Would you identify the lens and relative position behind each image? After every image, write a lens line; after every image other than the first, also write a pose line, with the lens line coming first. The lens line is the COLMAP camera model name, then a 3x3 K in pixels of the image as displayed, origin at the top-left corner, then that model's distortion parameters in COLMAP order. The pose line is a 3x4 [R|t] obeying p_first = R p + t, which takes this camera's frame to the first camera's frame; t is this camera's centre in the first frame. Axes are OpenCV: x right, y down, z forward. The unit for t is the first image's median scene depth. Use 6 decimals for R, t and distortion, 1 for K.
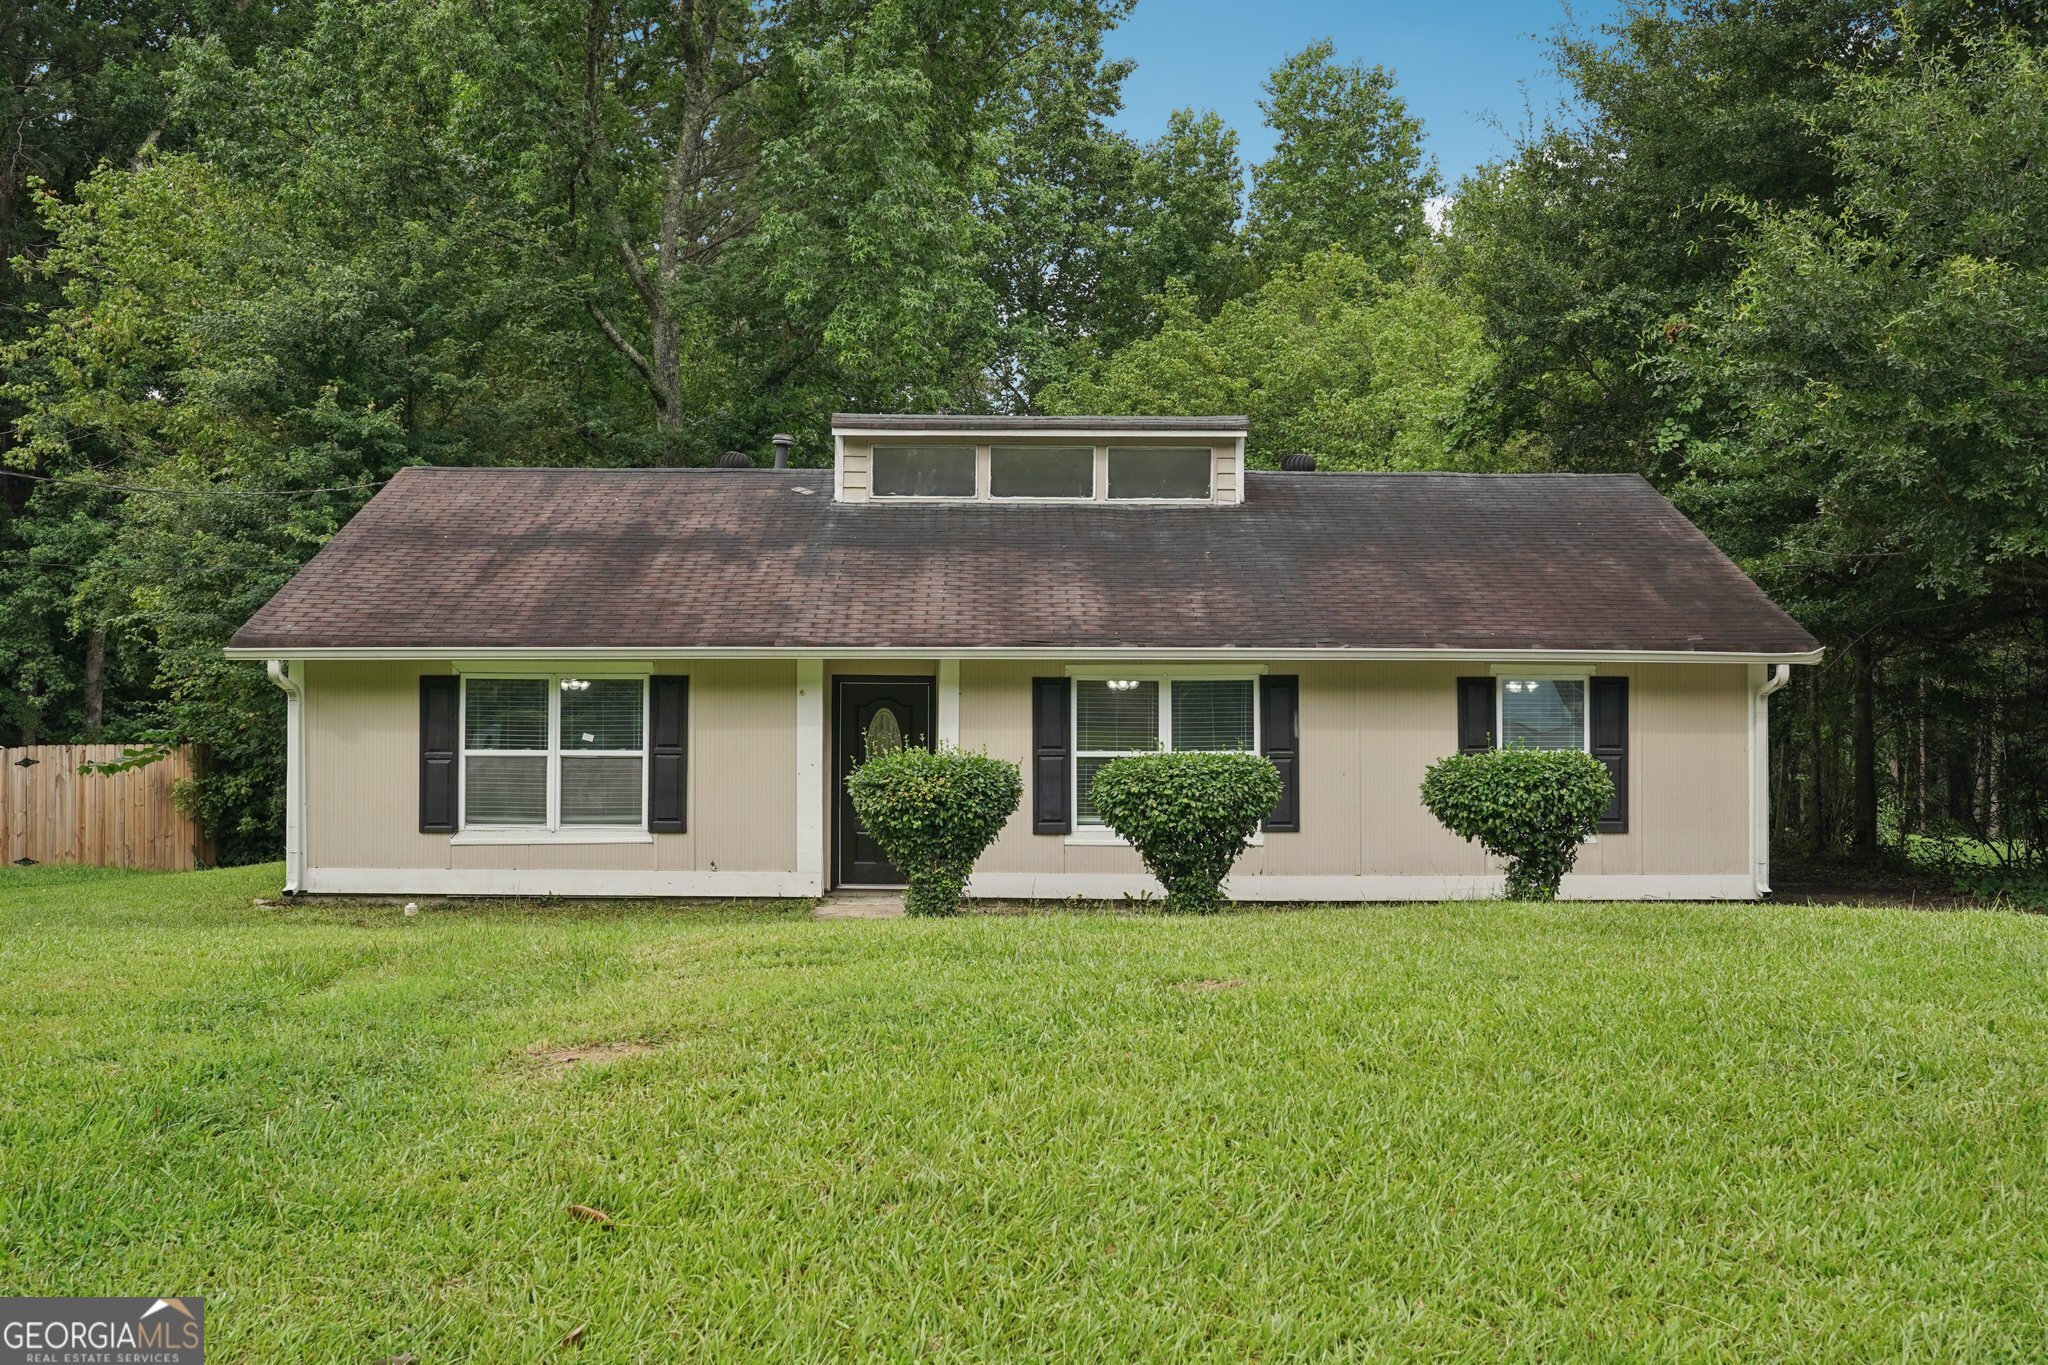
lens RADIAL K [[2015.5, 0, 1028.0], [0, 2015.5, 681.8], [0, 0, 1]] dist [0.003019, 0.000000]
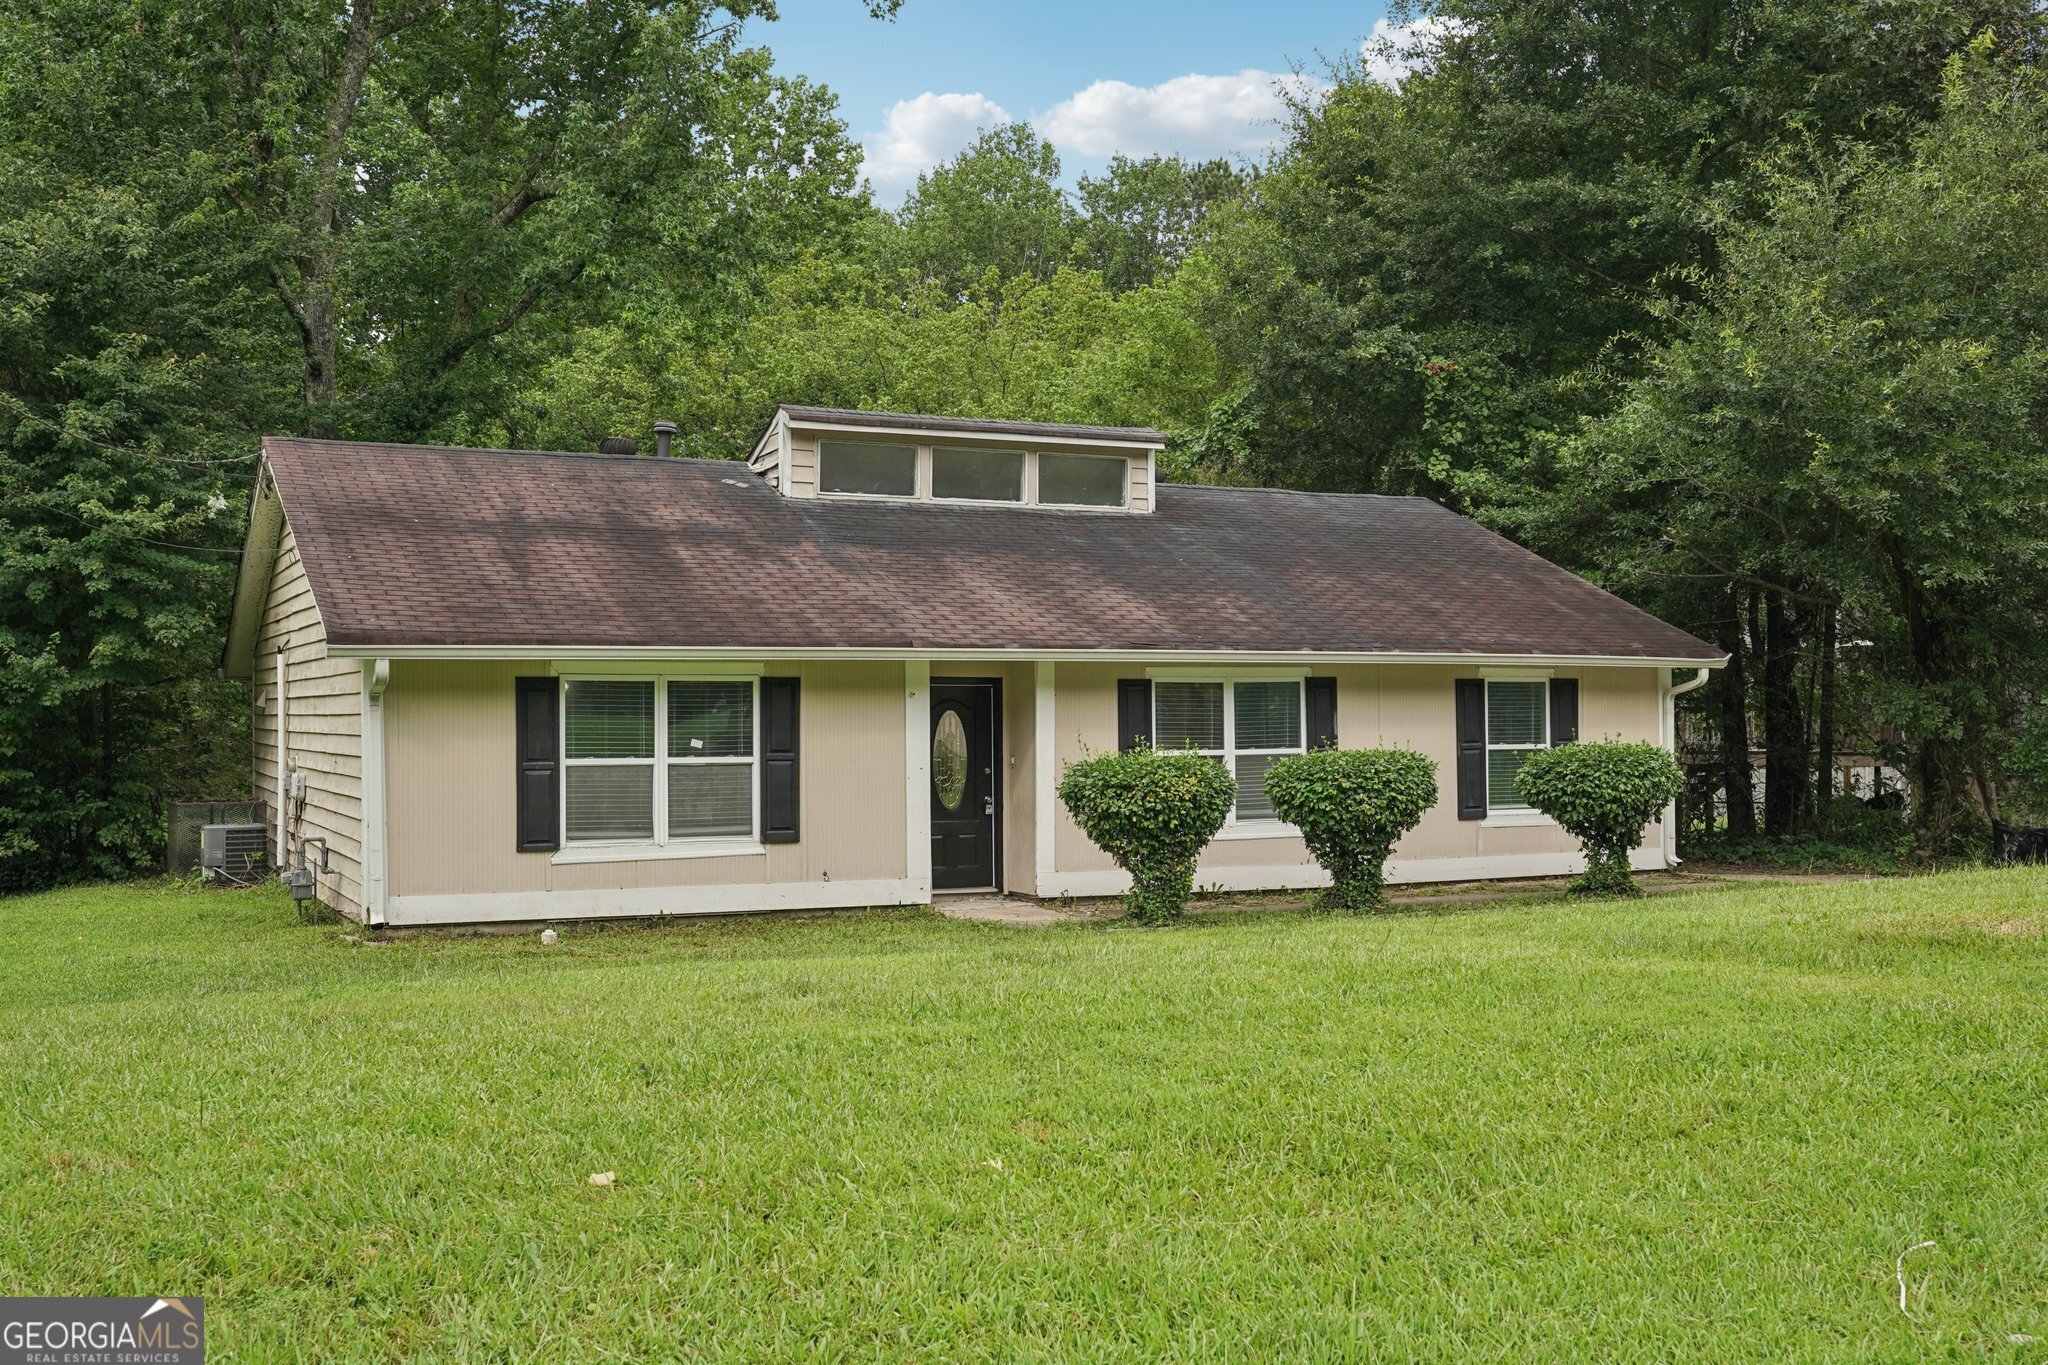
lens RADIAL K [[2044.5, 0, 1026.4], [0, 2044.5, 687.1], [0, 0, 1]] dist [0.002760, 0.000000]
pose [[0.906802, -0.001787, 0.421553, -0.478698], [0.000745, 0.999996, 0.002636, -0.000968], [-0.421556, -0.002076, 0.906800, 0.077496]]
